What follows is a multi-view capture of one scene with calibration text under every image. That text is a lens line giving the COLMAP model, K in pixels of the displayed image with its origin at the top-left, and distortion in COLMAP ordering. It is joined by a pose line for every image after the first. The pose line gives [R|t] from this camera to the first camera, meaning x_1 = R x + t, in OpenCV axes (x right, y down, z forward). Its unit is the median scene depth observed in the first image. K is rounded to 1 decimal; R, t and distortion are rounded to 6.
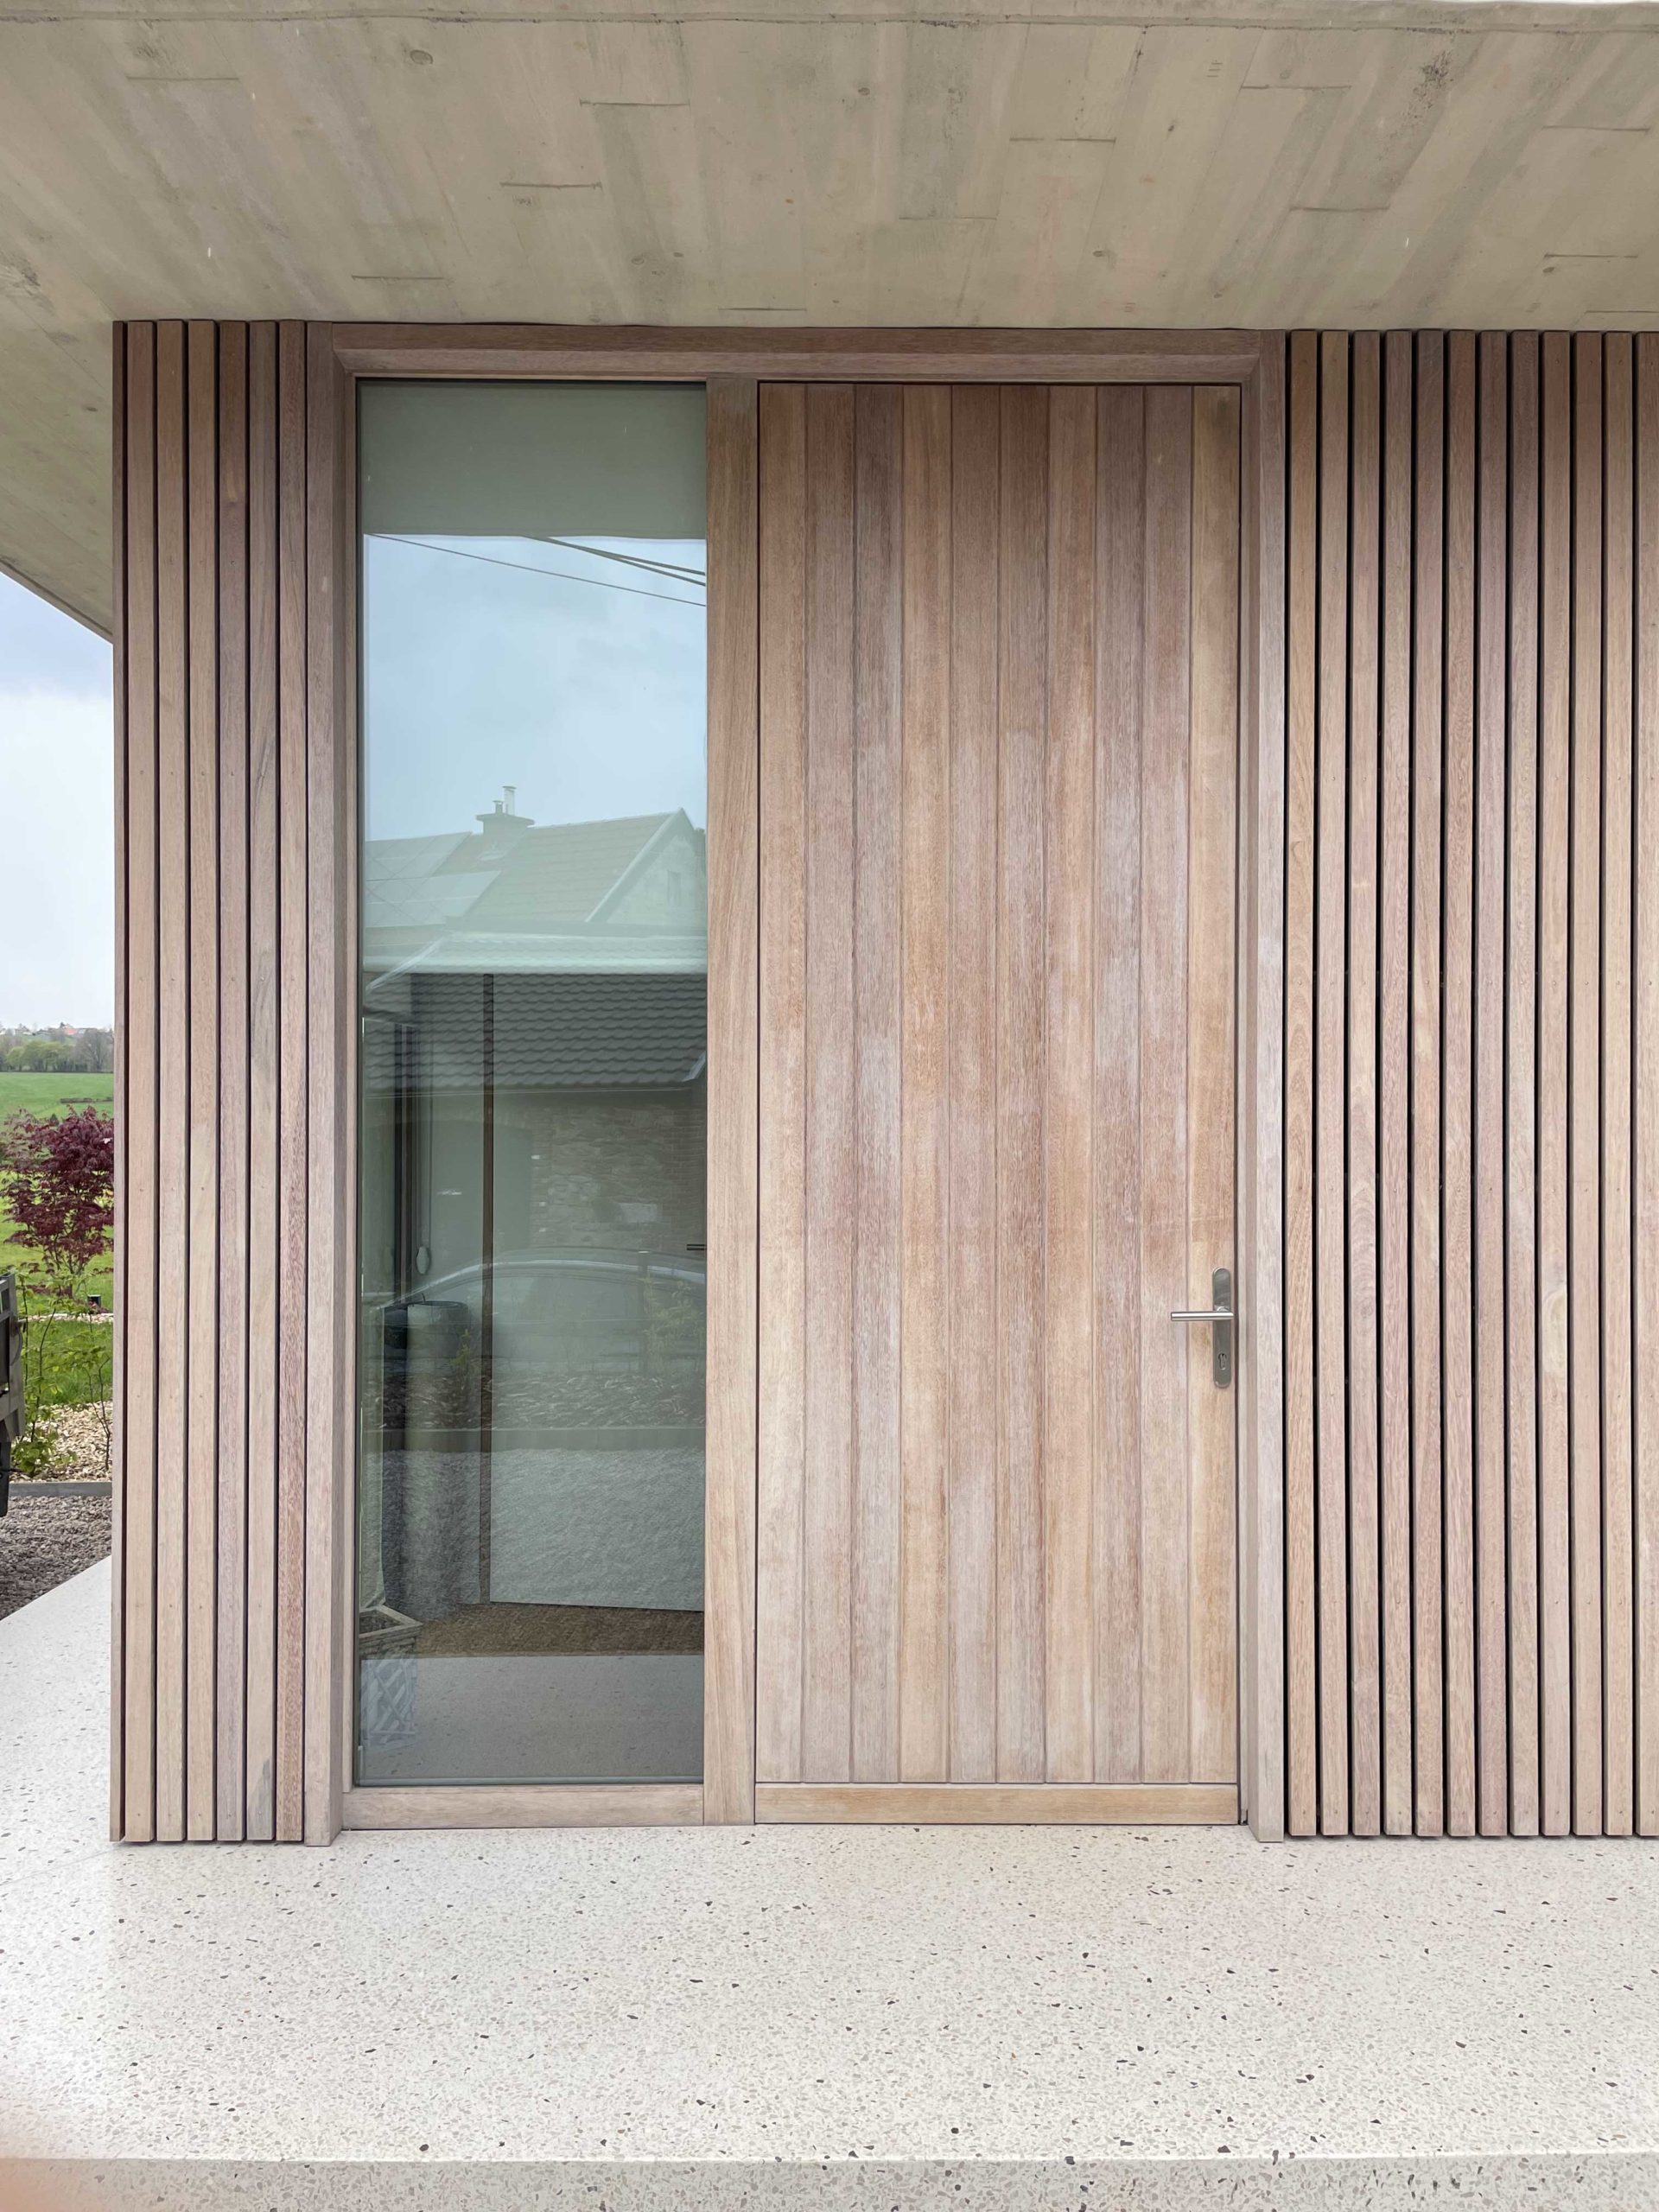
lens RADIAL K [[1718.6, 0, 834.1], [0, 1718.6, 1119.1], [0, 0, 1]] dist [0.061233, -0.069994]
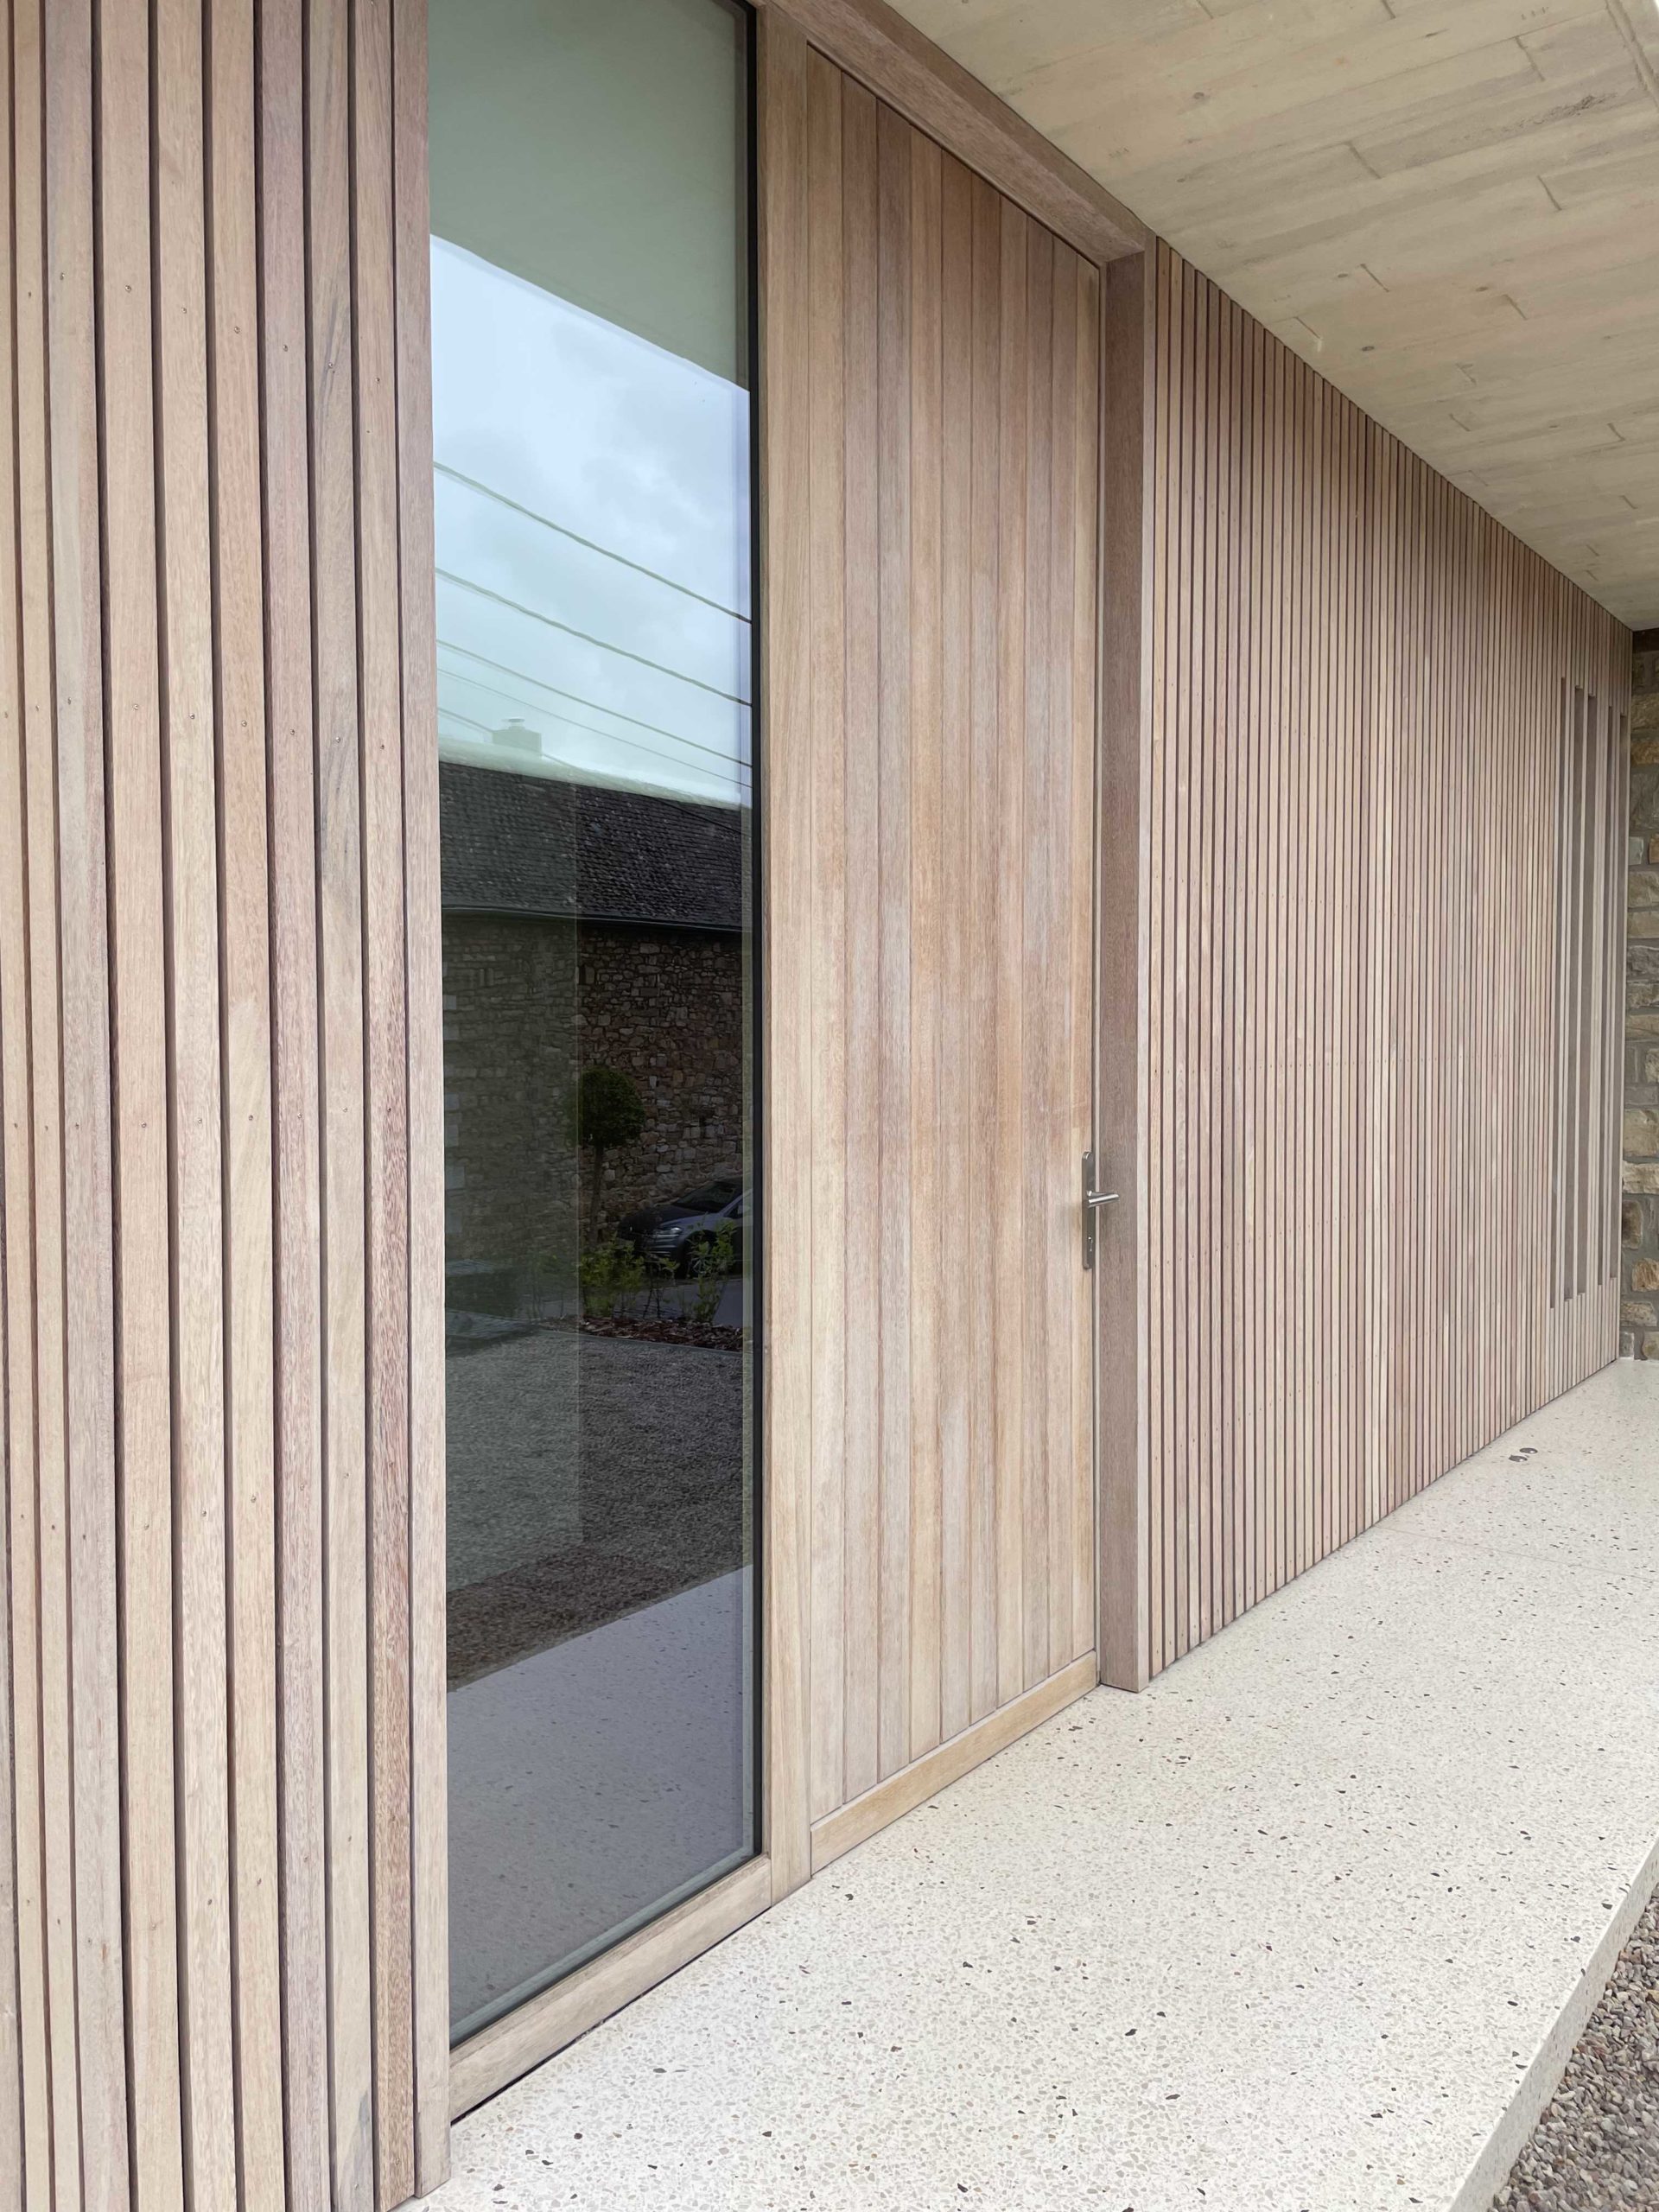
lens RADIAL K [[1718.6, 0, 839.6], [0, 1718.6, 1097.7], [0, 0, 1]] dist [0.061233, -0.069994]
pose [[0.585552, -0.034534, 0.809899, -0.678696], [0.000057, 0.999094, 0.042560, 0.010850], [-0.810635, -0.024875, 0.585023, 0.526094]]
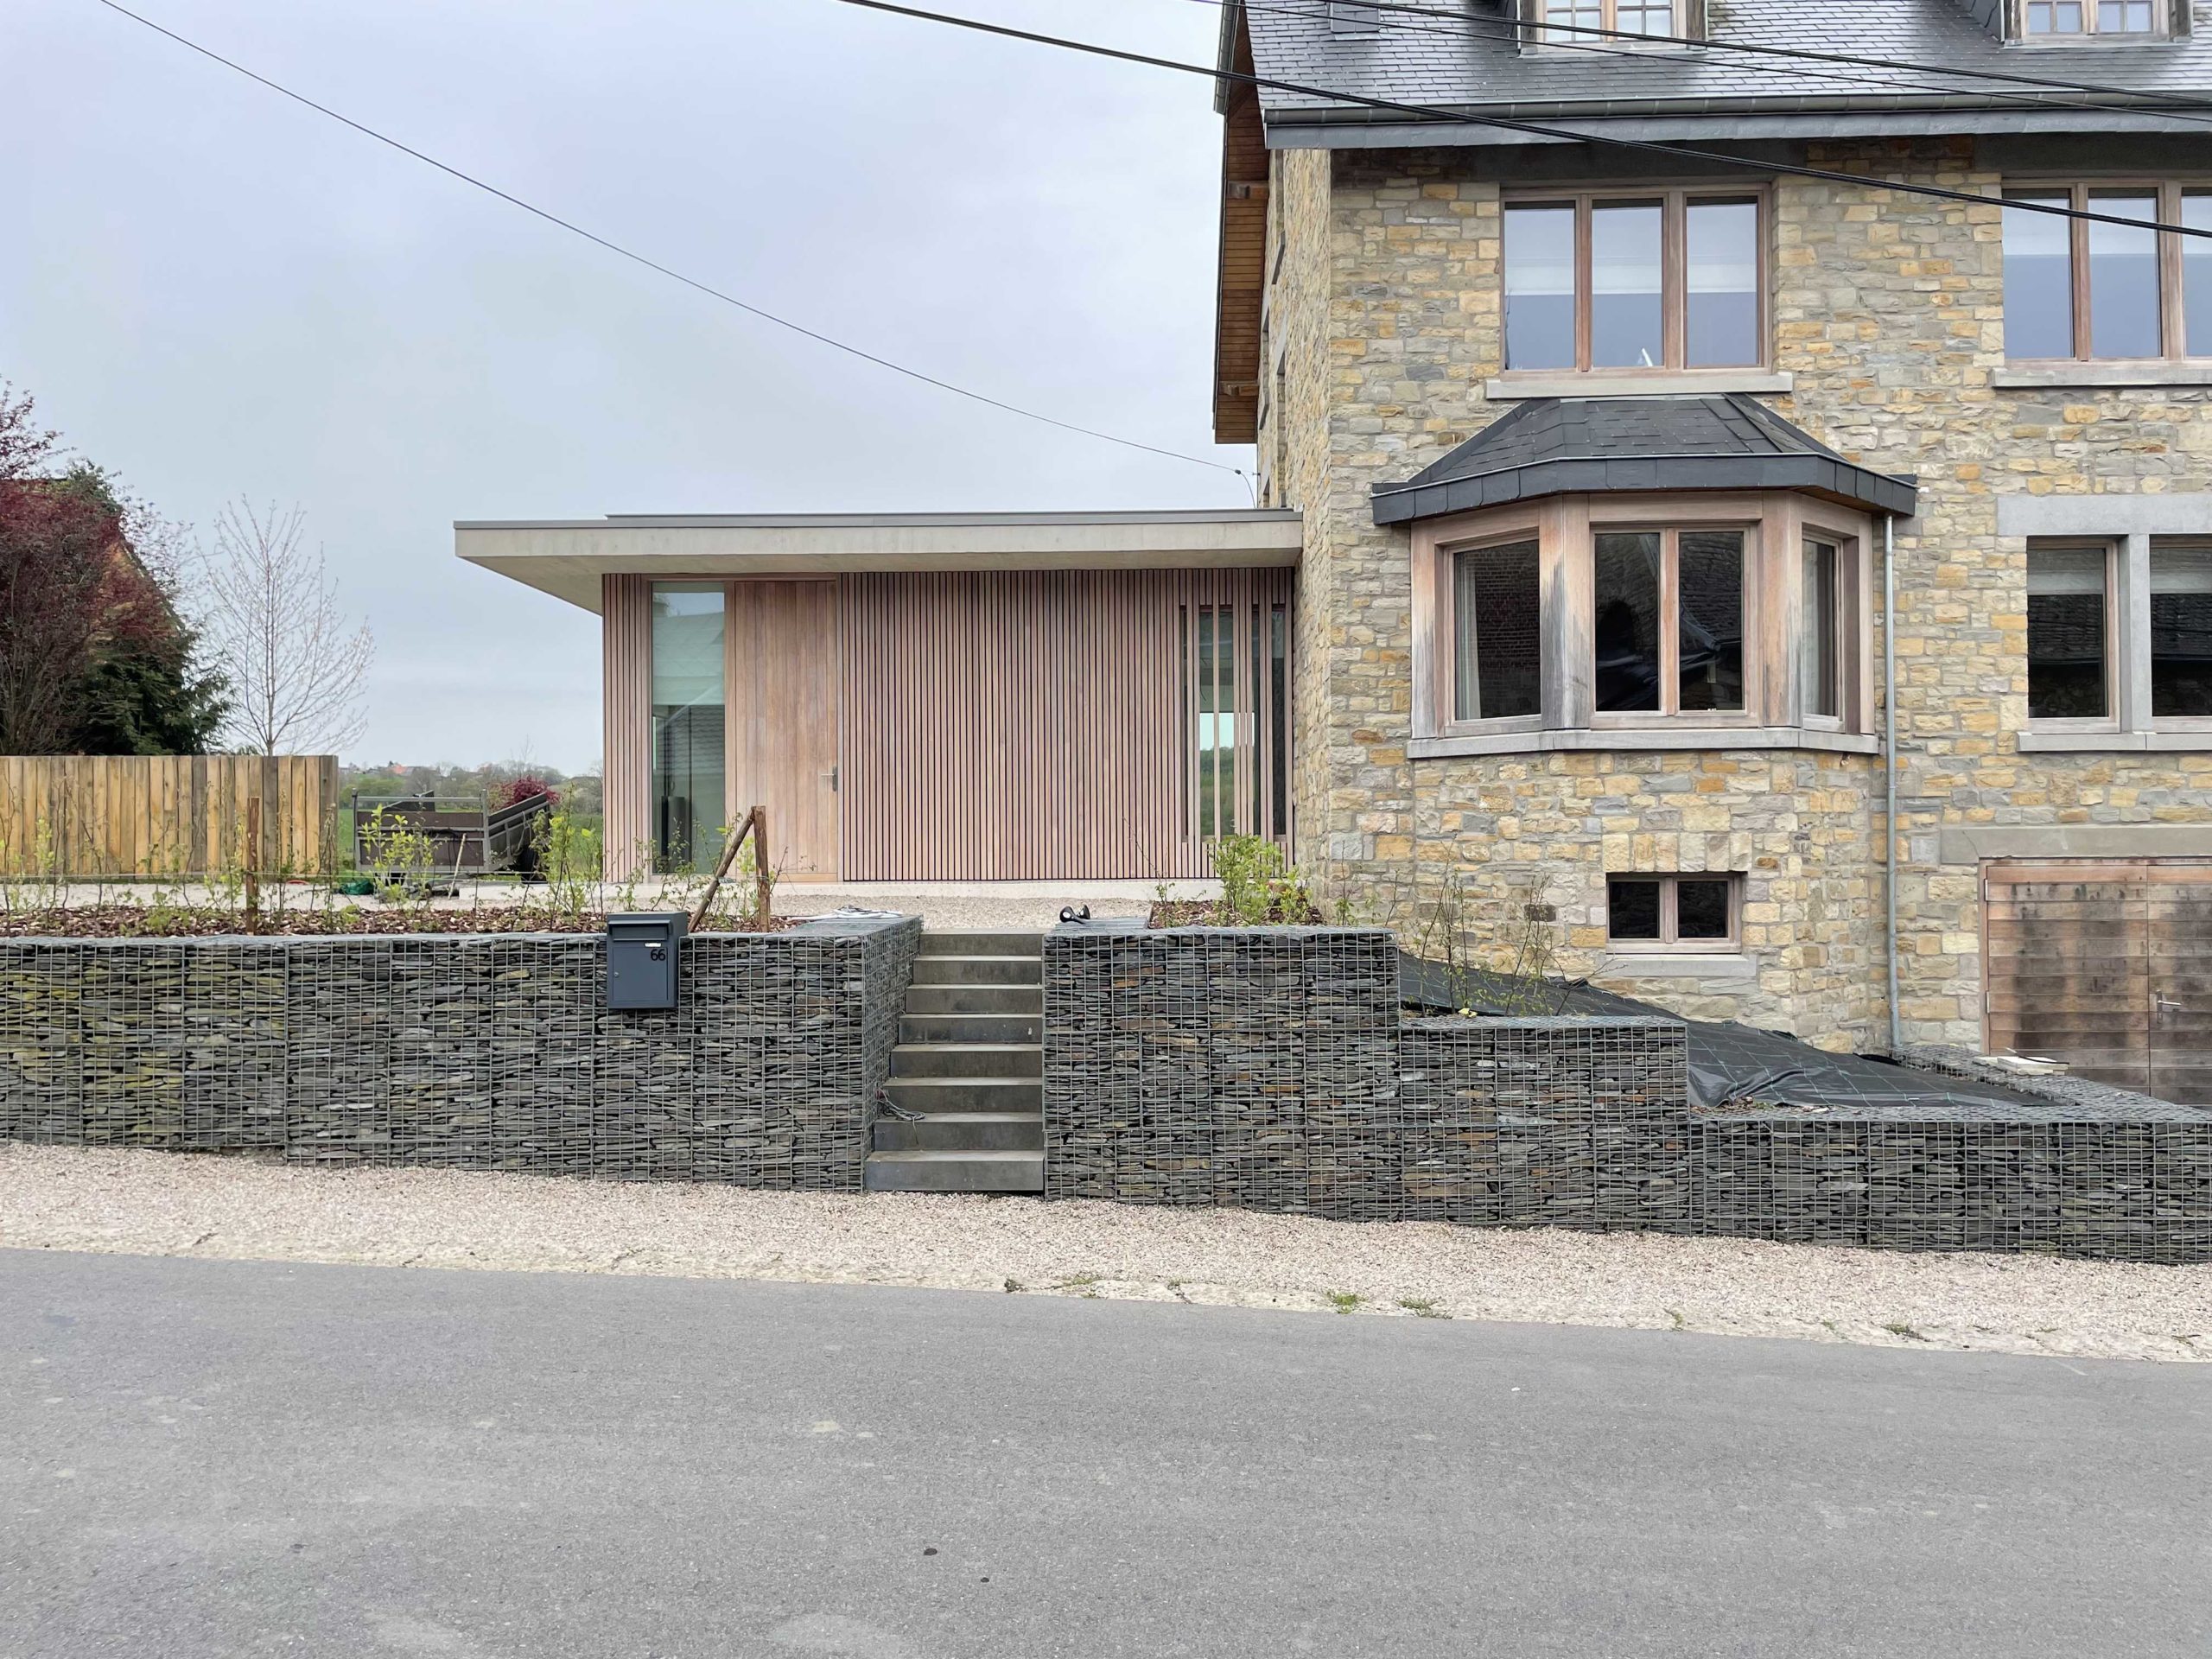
lens RADIAL K [[1718.6, 0, 1109.8], [0, 1718.6, 834.9], [0, 0, 1]] dist [0.061233, -0.069994]
pose [[0.999774, -0.009717, -0.018889, 1.068292], [0.009527, 0.999903, -0.010133, 0.331155], [0.018985, 0.009951, 0.999770, -3.711623]]
